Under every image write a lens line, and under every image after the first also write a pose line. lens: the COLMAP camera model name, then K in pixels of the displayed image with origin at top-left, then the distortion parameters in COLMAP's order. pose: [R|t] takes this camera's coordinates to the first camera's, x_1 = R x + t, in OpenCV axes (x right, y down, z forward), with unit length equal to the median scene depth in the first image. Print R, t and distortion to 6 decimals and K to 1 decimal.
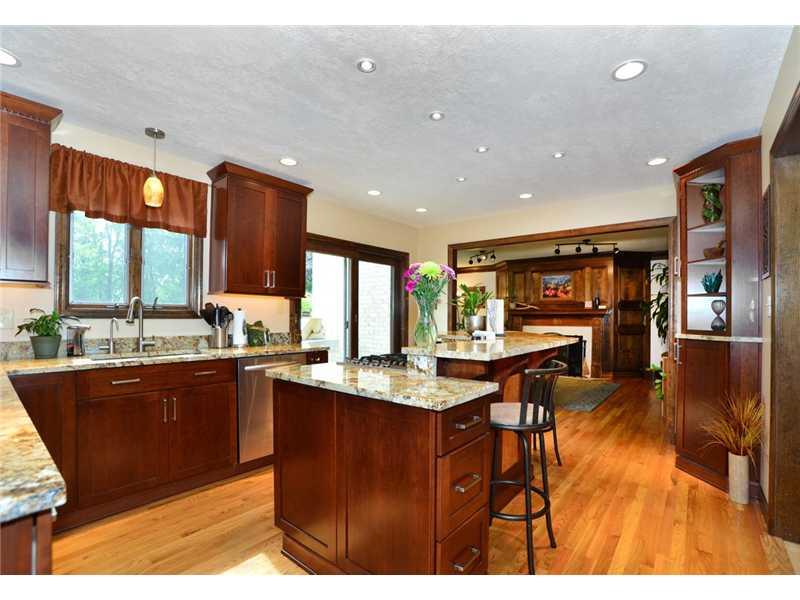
lens RADIAL K [[361.6, 0, 400.0], [0, 361.6, 312.1], [0, 0, 1]] dist [-0.001513, 0.000108]
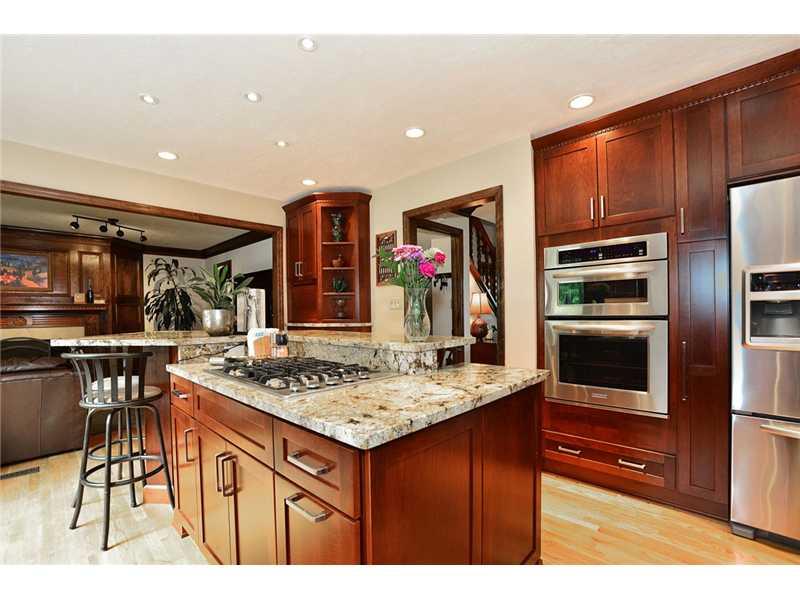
lens RADIAL K [[361.6, 0, 400.0], [0, 361.6, 312.1], [0, 0, 1]] dist [-0.001513, 0.000108]
pose [[0.076239, -0.012067, 0.997017, -0.247591], [0.005051, 0.999919, 0.011716, 0.003607], [-0.997077, 0.004142, 0.076294, 0.290768]]
